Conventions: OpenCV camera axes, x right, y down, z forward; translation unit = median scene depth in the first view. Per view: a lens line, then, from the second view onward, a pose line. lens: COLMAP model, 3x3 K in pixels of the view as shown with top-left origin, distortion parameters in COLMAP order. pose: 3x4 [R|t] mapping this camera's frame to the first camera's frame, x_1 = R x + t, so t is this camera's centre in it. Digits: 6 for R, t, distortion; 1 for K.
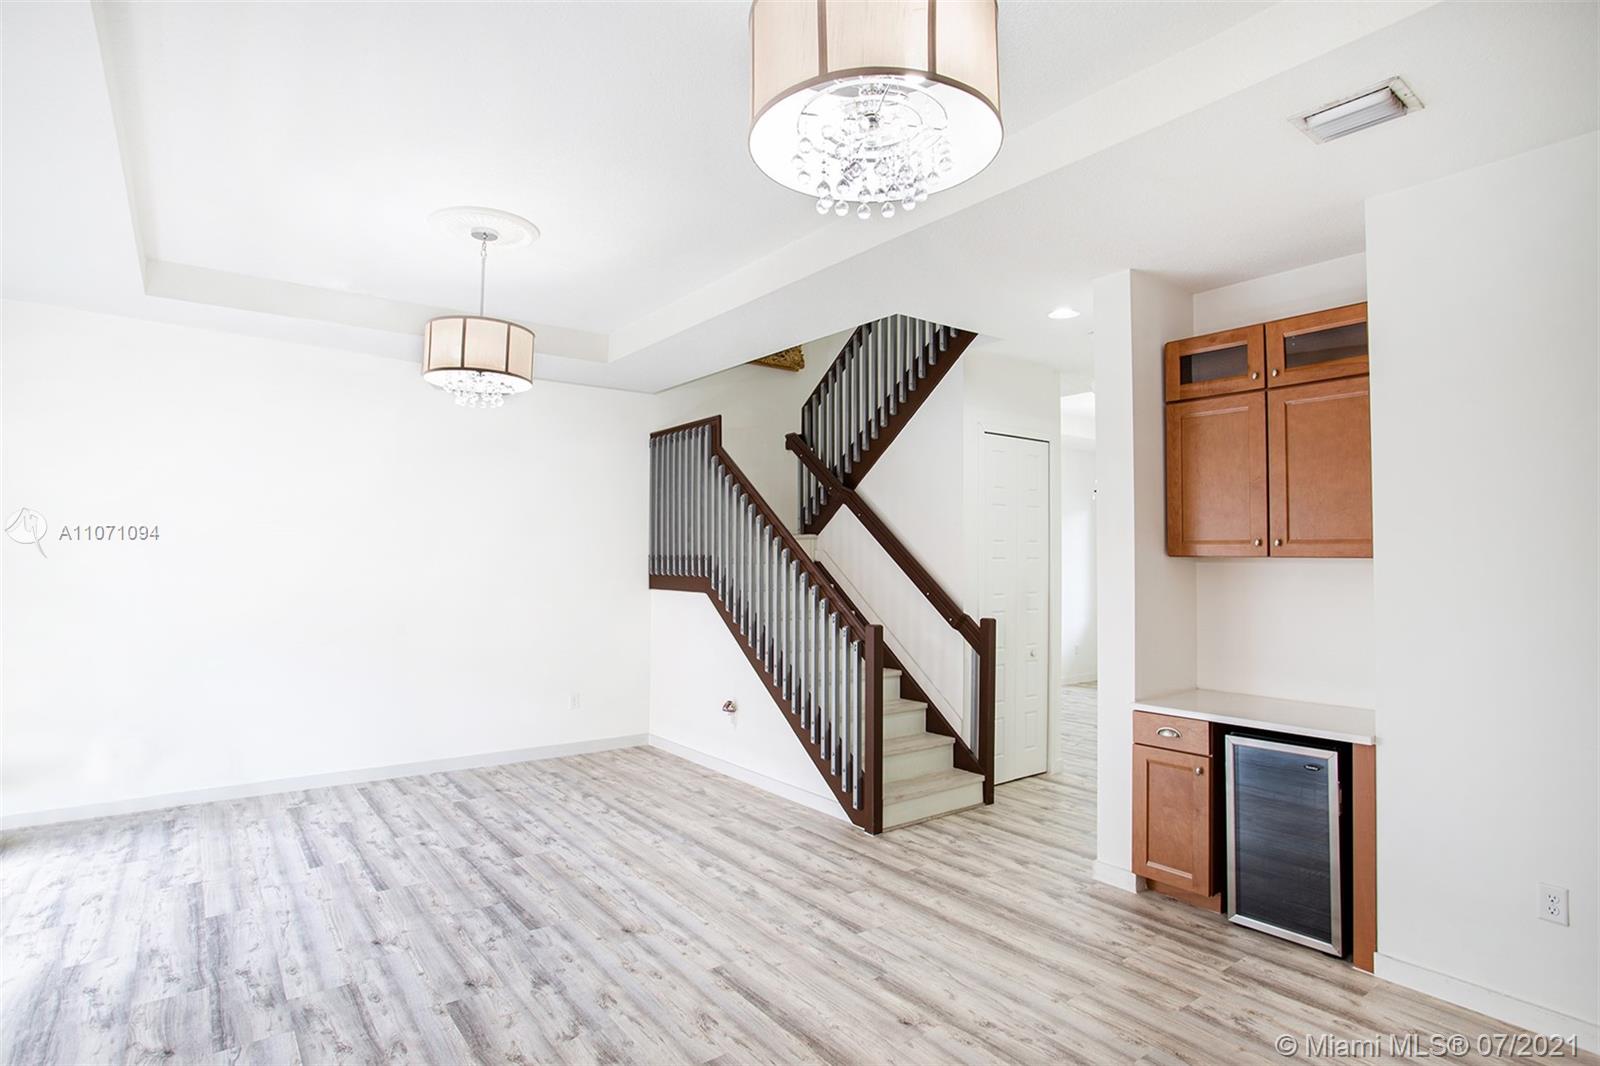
lens RADIAL K [[845.4, 0, 793.9], [0, 845.4, 515.7], [0, 0, 1]] dist [-0.064249, 0.029254]
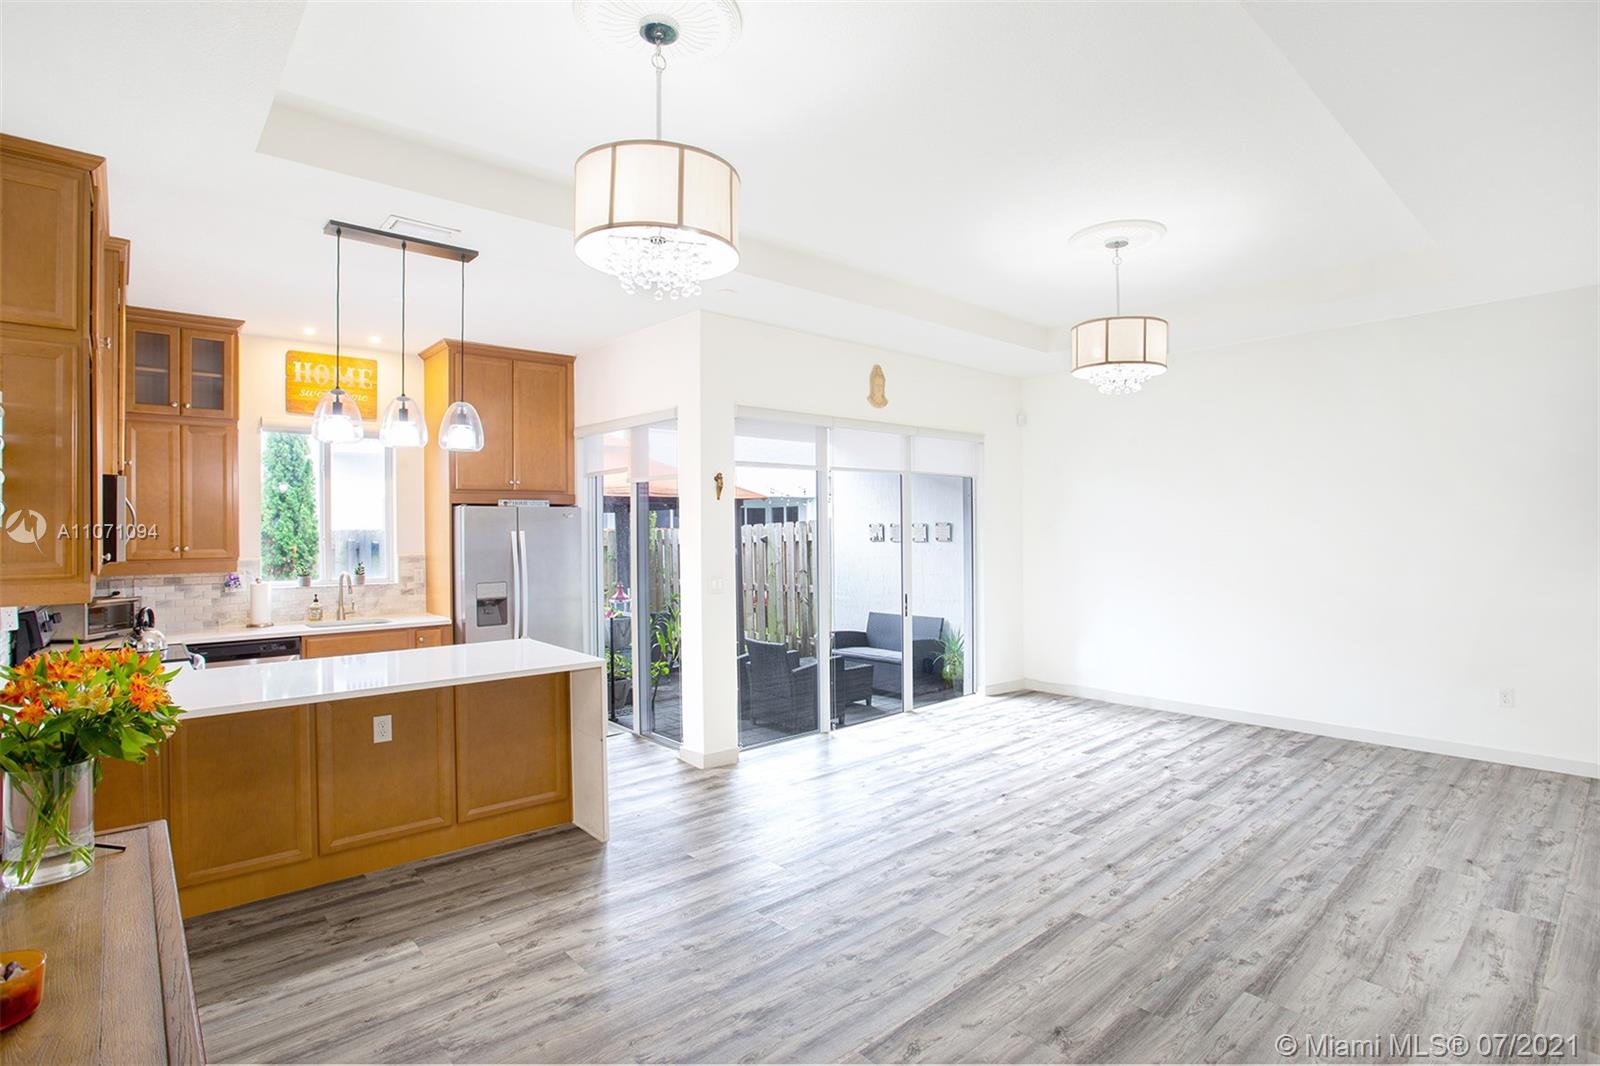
lens RADIAL K [[774.8, 0, 803.9], [0, 774.8, 496.1], [0, 0, 1]] dist [-0.058487, 0.019342]
pose [[0.081377, -0.048985, -0.995479, 0.667884], [0.063240, 0.997033, -0.043892, 0.036616], [0.994675, -0.059382, 0.084234, 0.485274]]
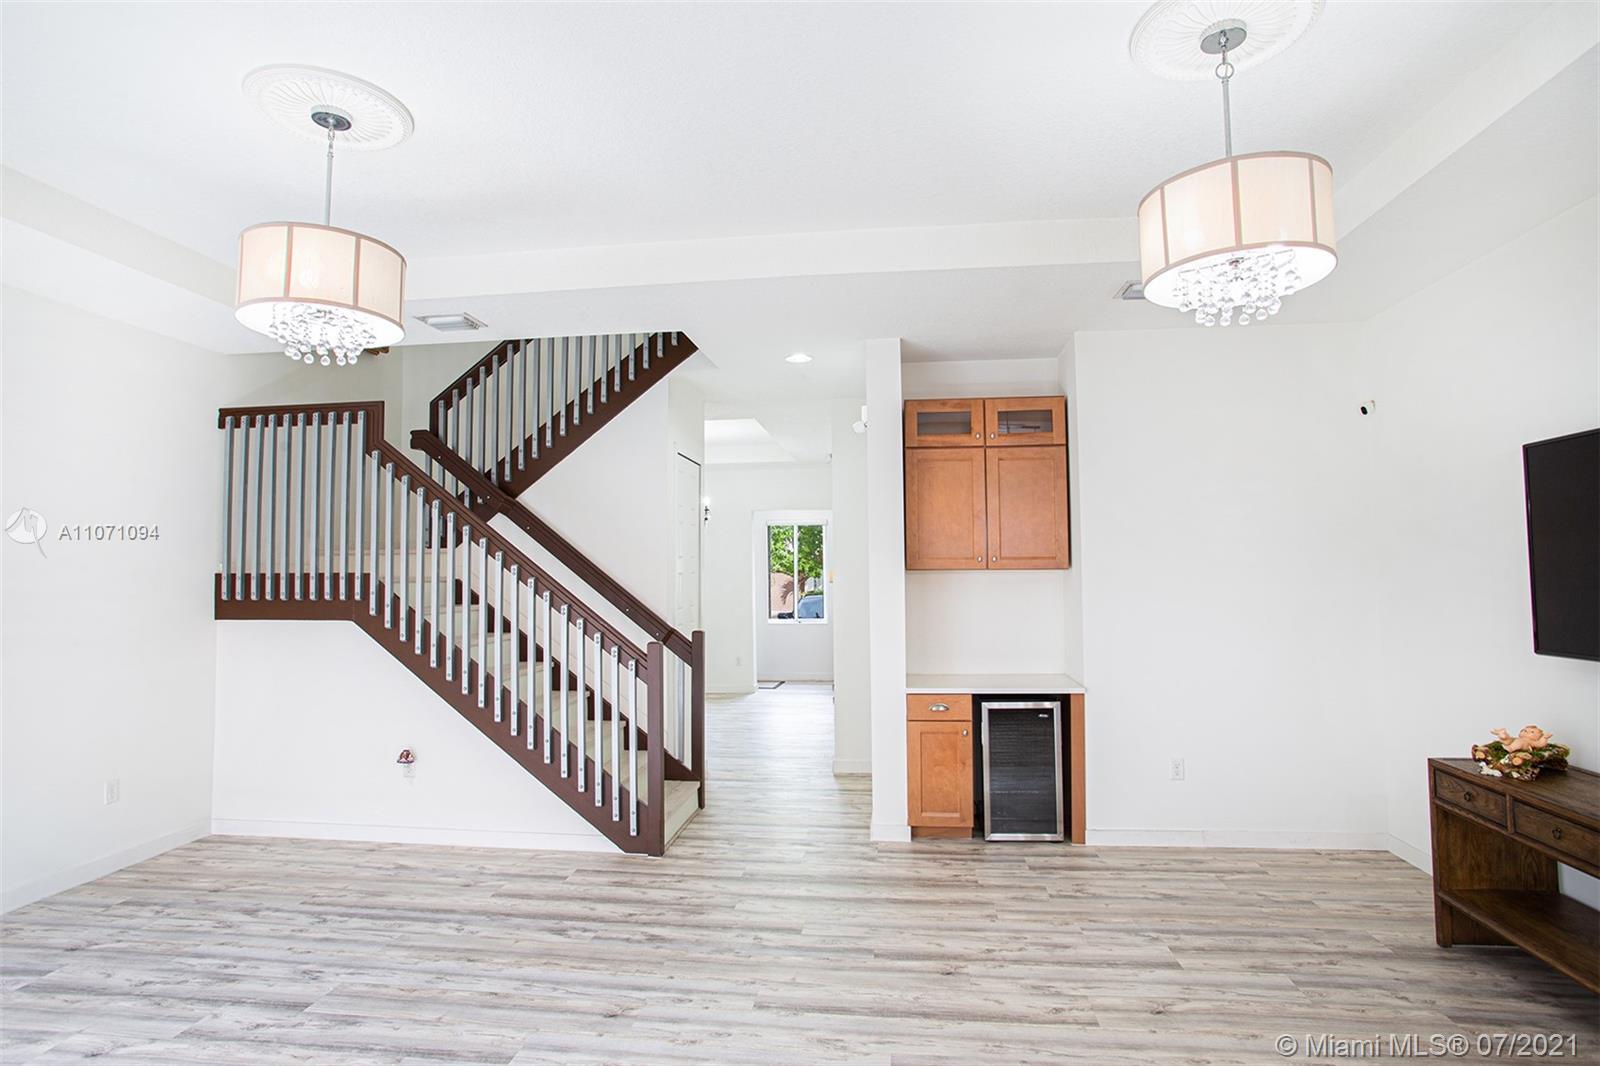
lens RADIAL K [[845.4, 0, 806.4], [0, 845.4, 526.7], [0, 0, 1]] dist [-0.064249, 0.029254]
pose [[0.687060, 0.029738, 0.725992, -0.604220], [-0.025100, 0.999537, -0.017190, 0.009608], [-0.726167, -0.006411, 0.687489, 0.245620]]
